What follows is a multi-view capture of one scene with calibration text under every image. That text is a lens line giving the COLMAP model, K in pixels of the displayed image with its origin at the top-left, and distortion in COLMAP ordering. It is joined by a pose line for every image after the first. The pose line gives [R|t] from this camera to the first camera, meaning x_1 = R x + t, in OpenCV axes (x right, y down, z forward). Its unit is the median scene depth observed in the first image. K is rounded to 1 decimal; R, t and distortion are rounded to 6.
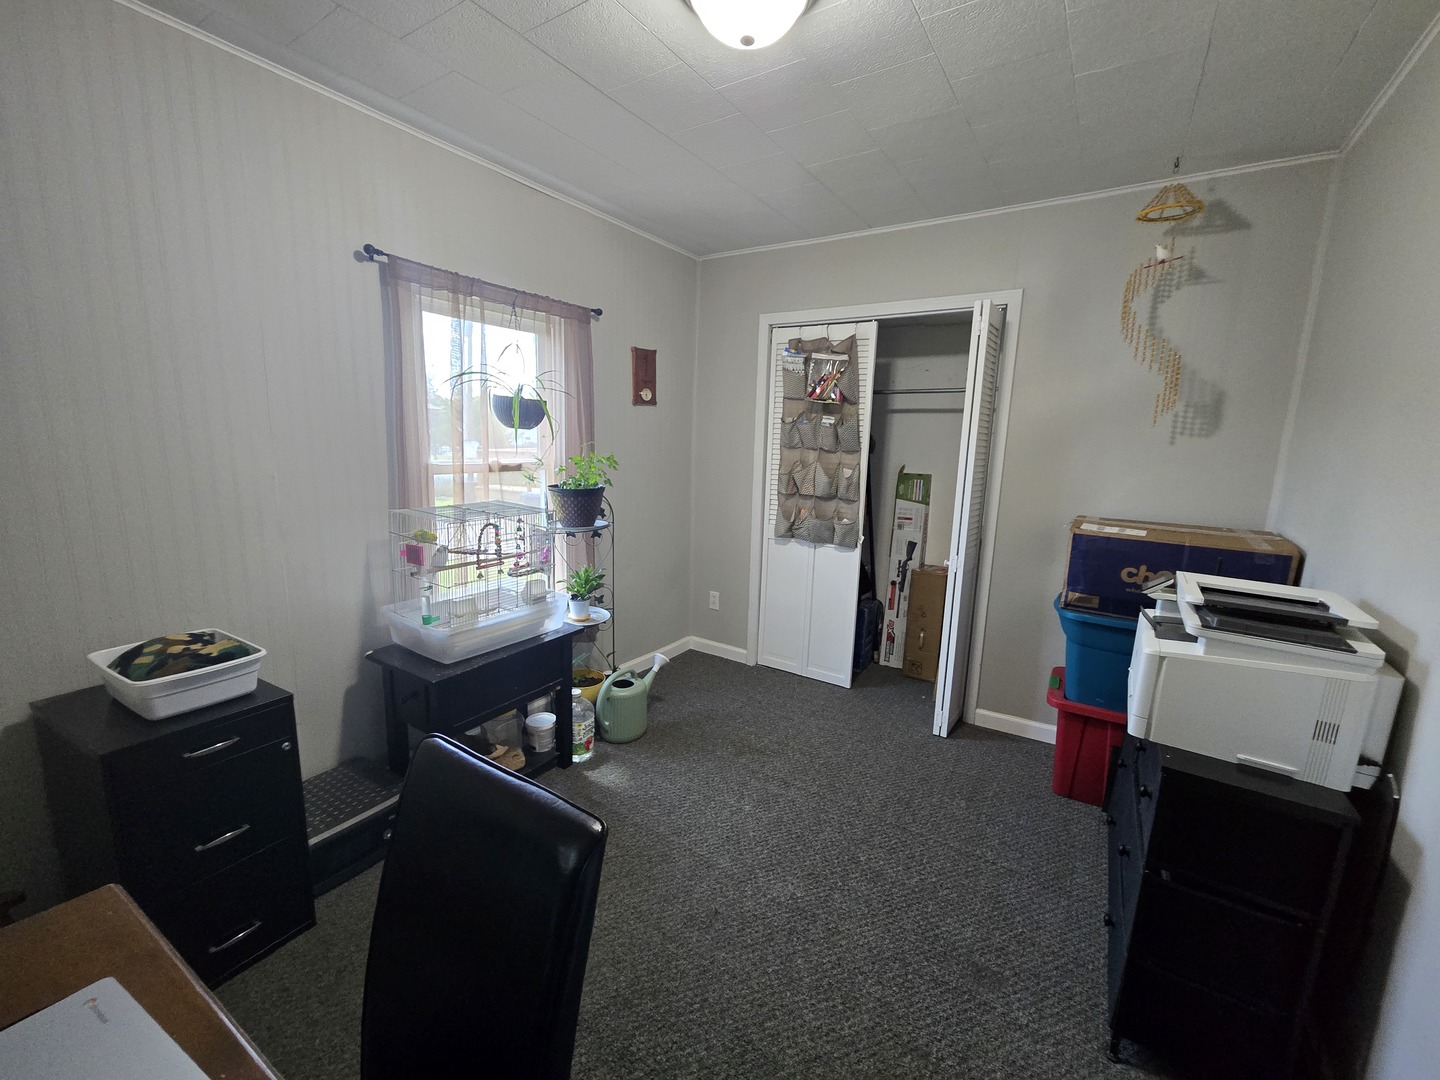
lens RADIAL K [[591.5, 0, 729.2], [0, 591.5, 542.0], [0, 0, 1]] dist [0.000323, 0.000377]
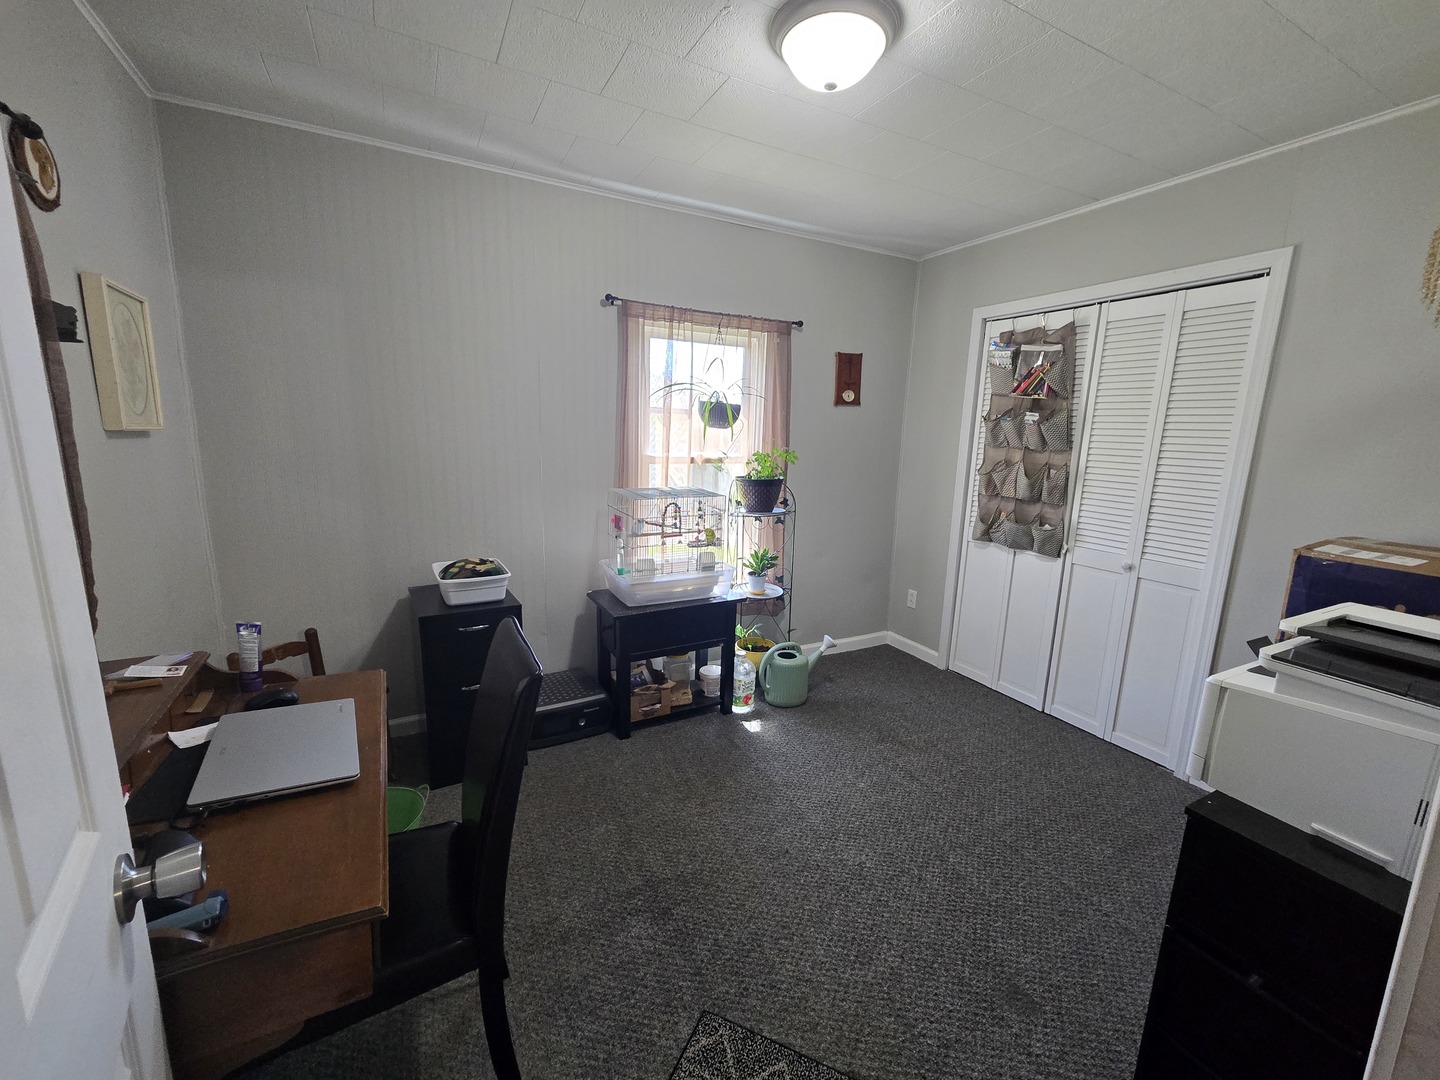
lens RADIAL K [[591.5, 0, 729.2], [0, 591.5, 542.0], [0, 0, 1]] dist [0.000323, 0.000377]
pose [[0.876418, 0.083522, -0.474252, 0.244763], [-0.084748, 0.996224, 0.018834, 0.014692], [0.474034, 0.023685, 0.880188, -0.043511]]
